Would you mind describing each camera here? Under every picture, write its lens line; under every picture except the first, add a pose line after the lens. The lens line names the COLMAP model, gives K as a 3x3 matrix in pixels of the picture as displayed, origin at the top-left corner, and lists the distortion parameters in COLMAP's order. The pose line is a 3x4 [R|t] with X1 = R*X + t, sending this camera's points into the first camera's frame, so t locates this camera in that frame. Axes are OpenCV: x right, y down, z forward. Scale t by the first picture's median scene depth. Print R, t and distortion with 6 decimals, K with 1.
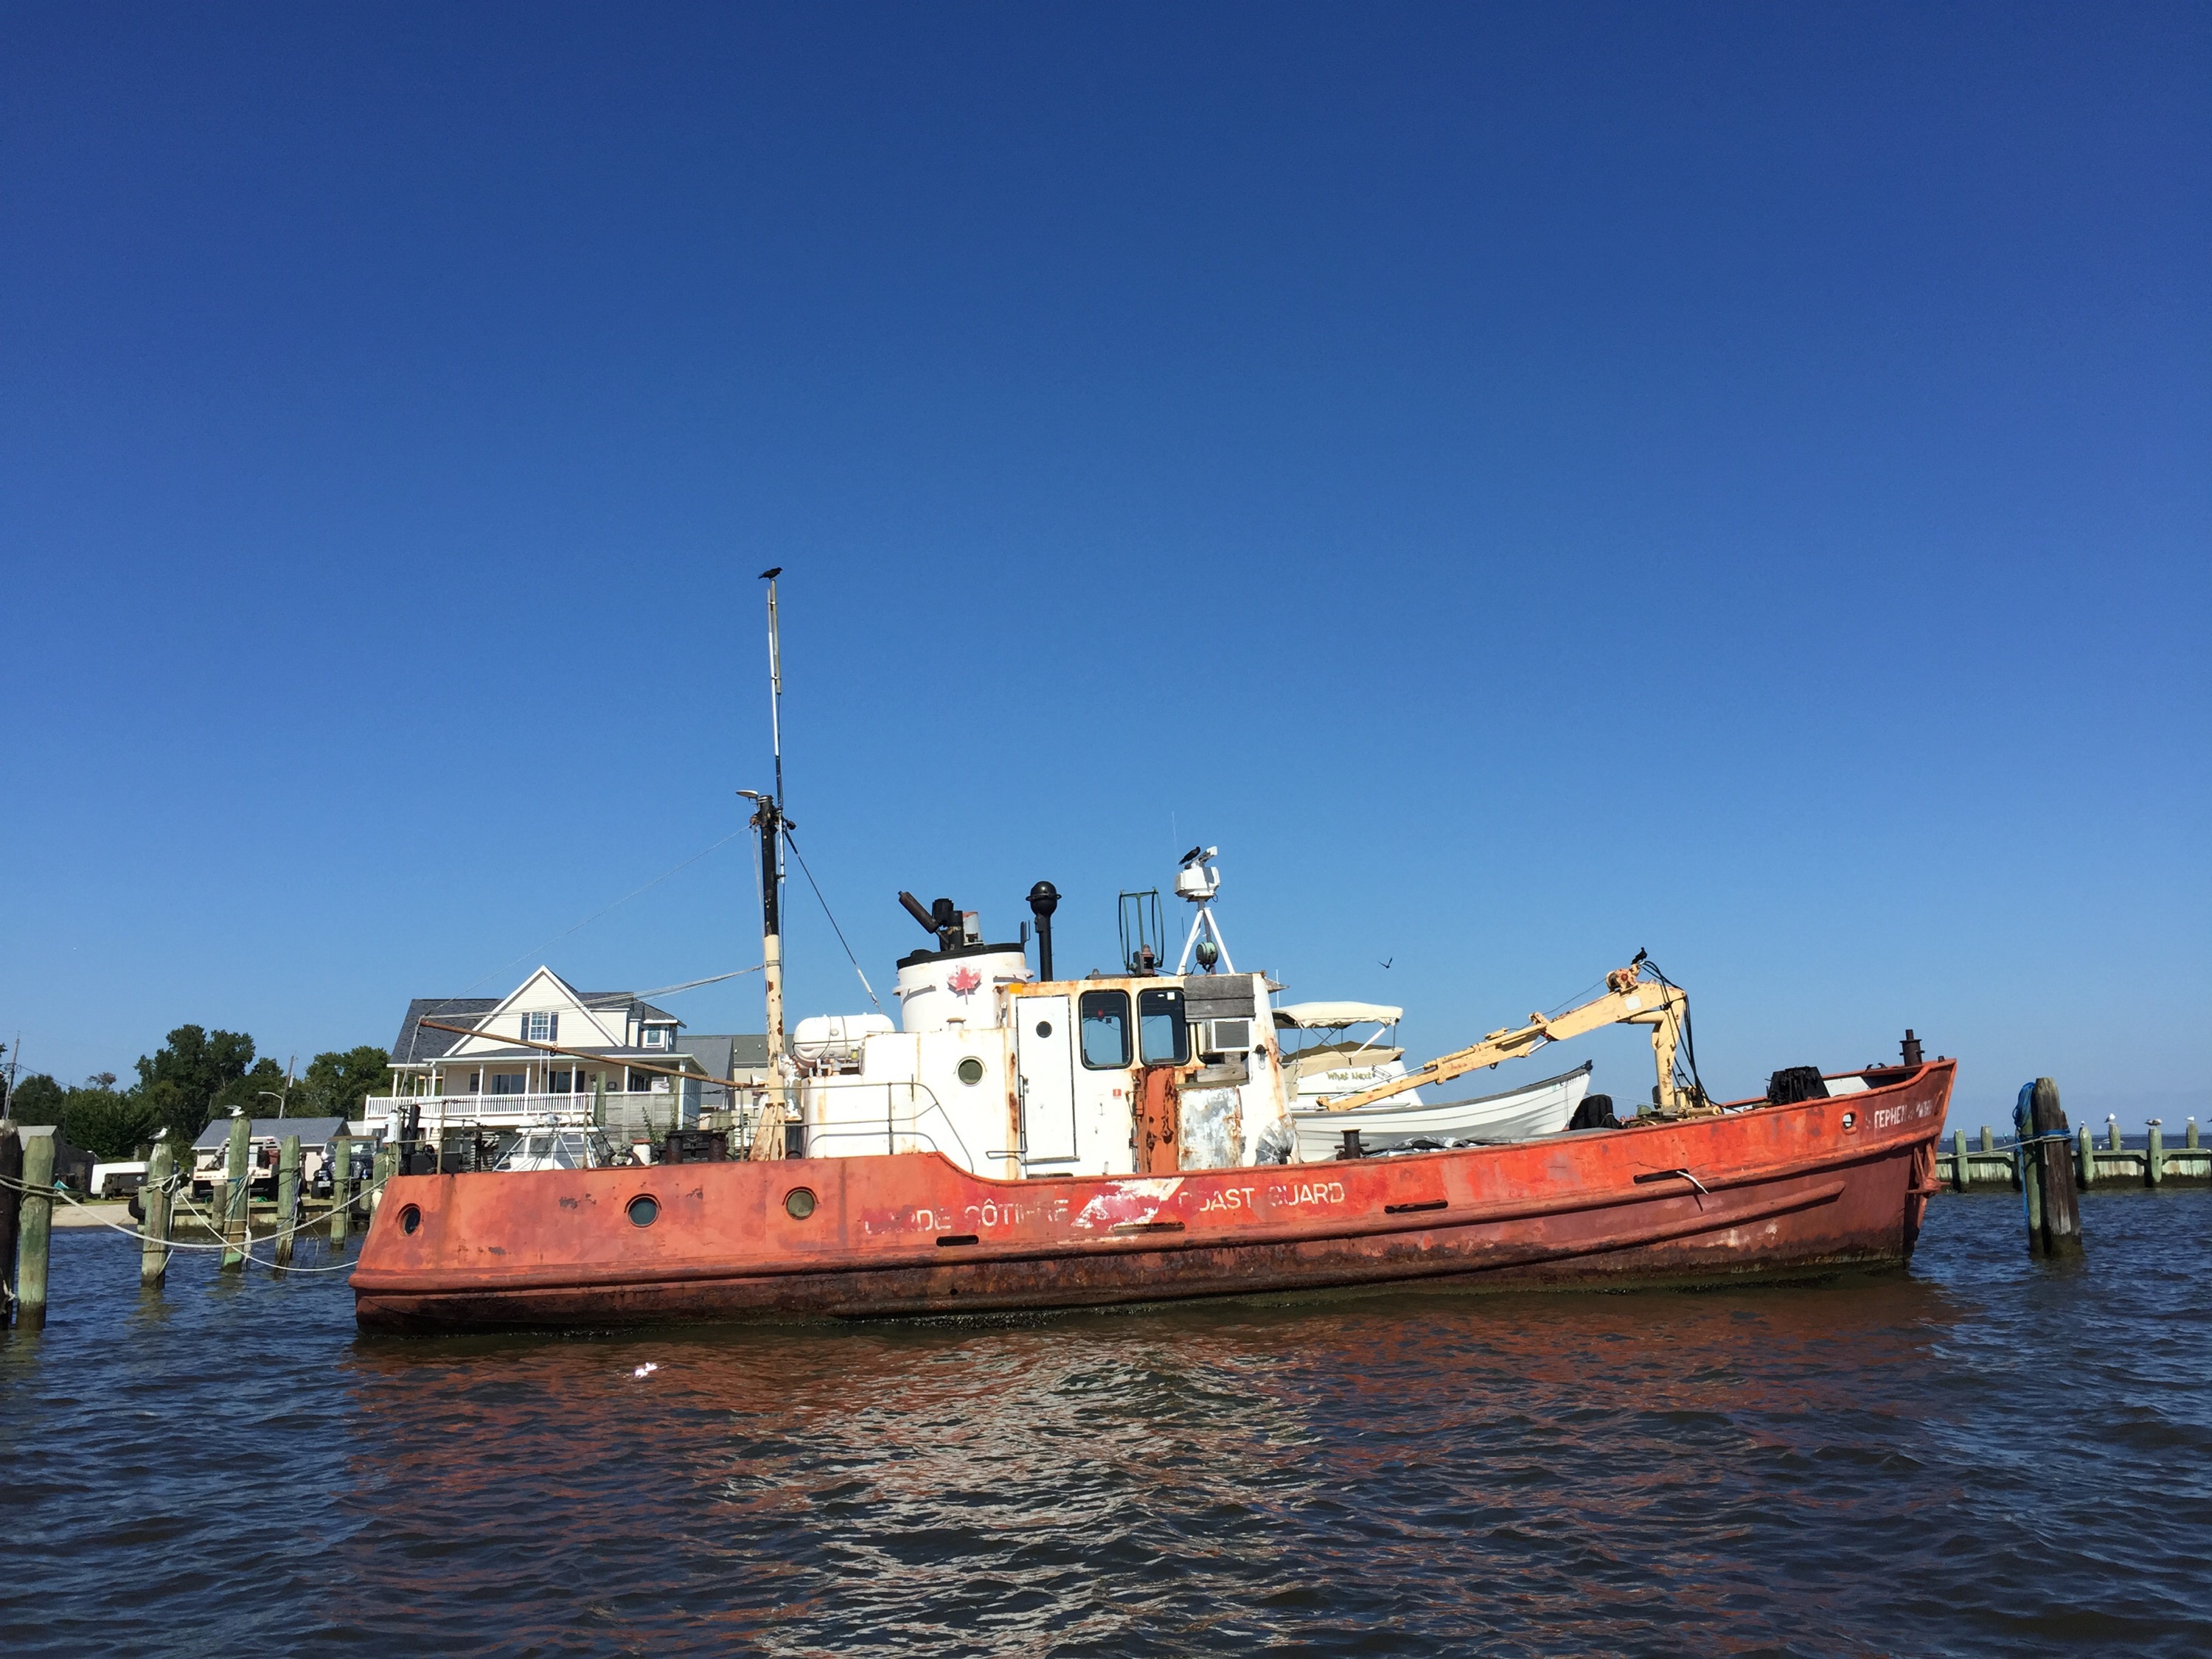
lens RADIAL K [[1863.5, 0, 1105.1], [0, 1863.5, 773.6], [0, 0, 1]] dist [0.092038, -0.090543]
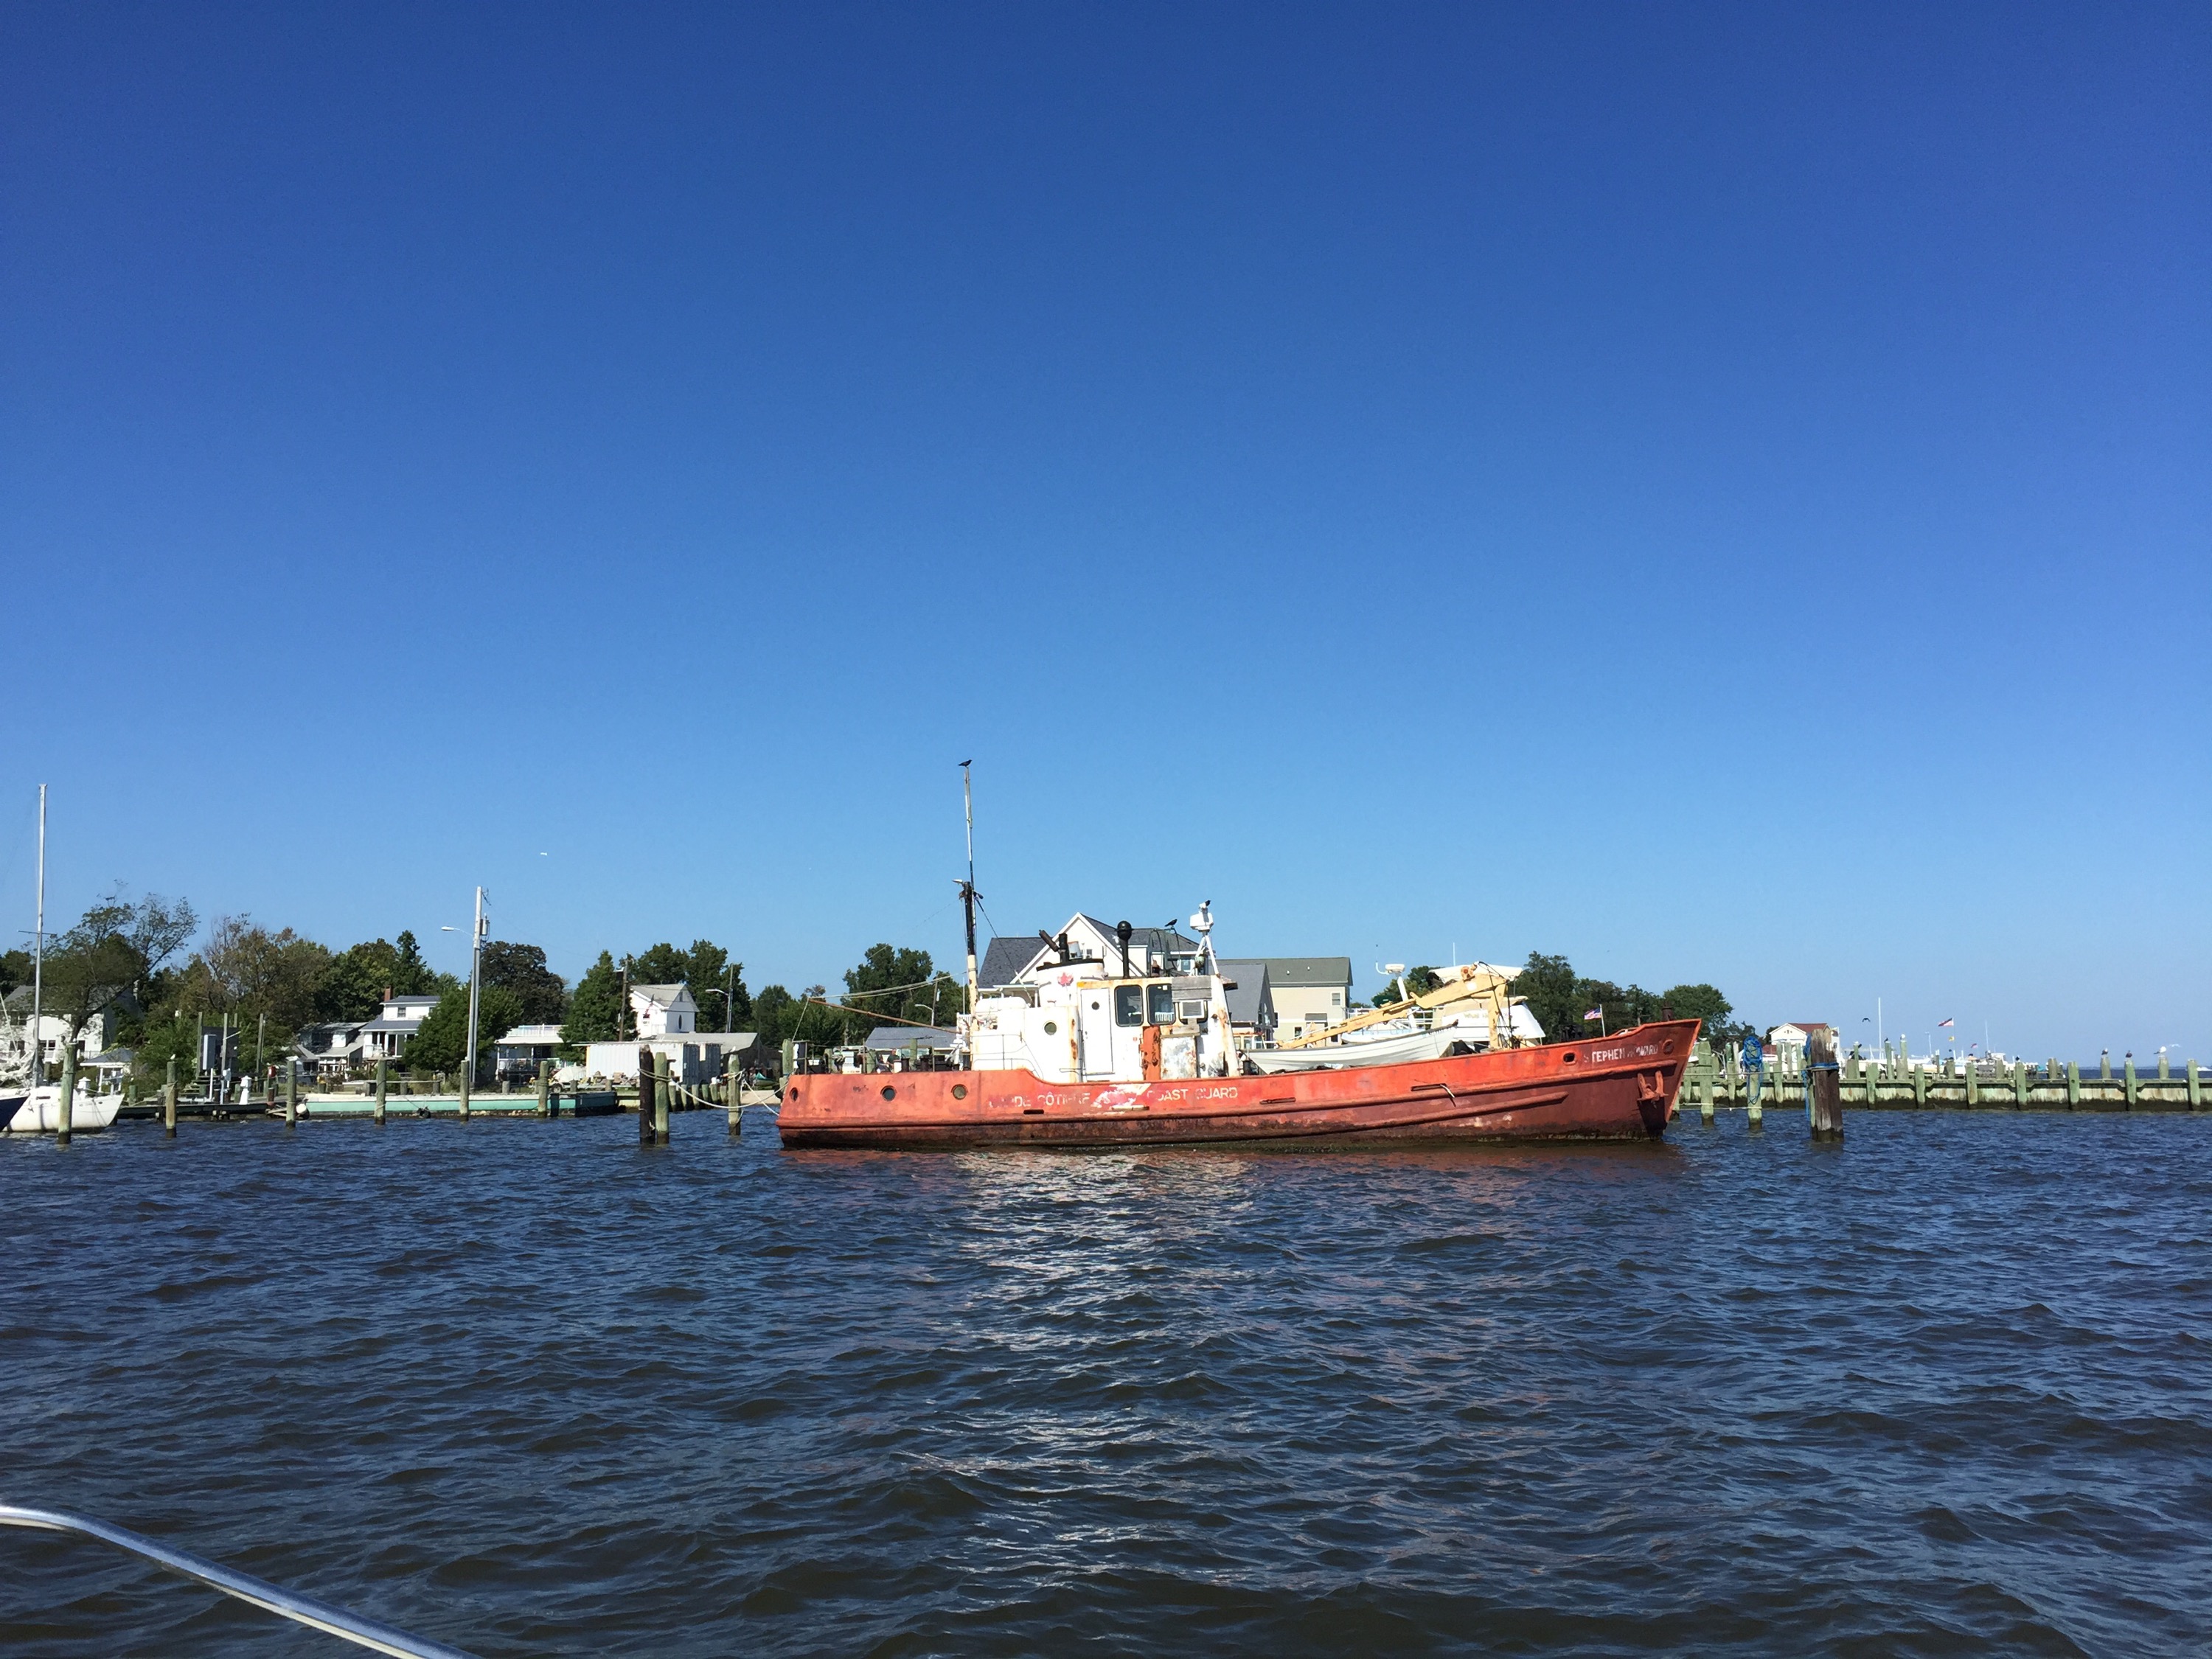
lens RADIAL K [[1896.5, 0, 1106.0], [0, 1896.5, 829.5], [0, 0, 1]] dist [0.079218, -0.001469]
pose [[0.941557, -0.026741, -0.335792, 0.638345], [0.053096, 0.996164, 0.069552, -0.178414], [0.332644, -0.083317, 0.939365, -0.808966]]
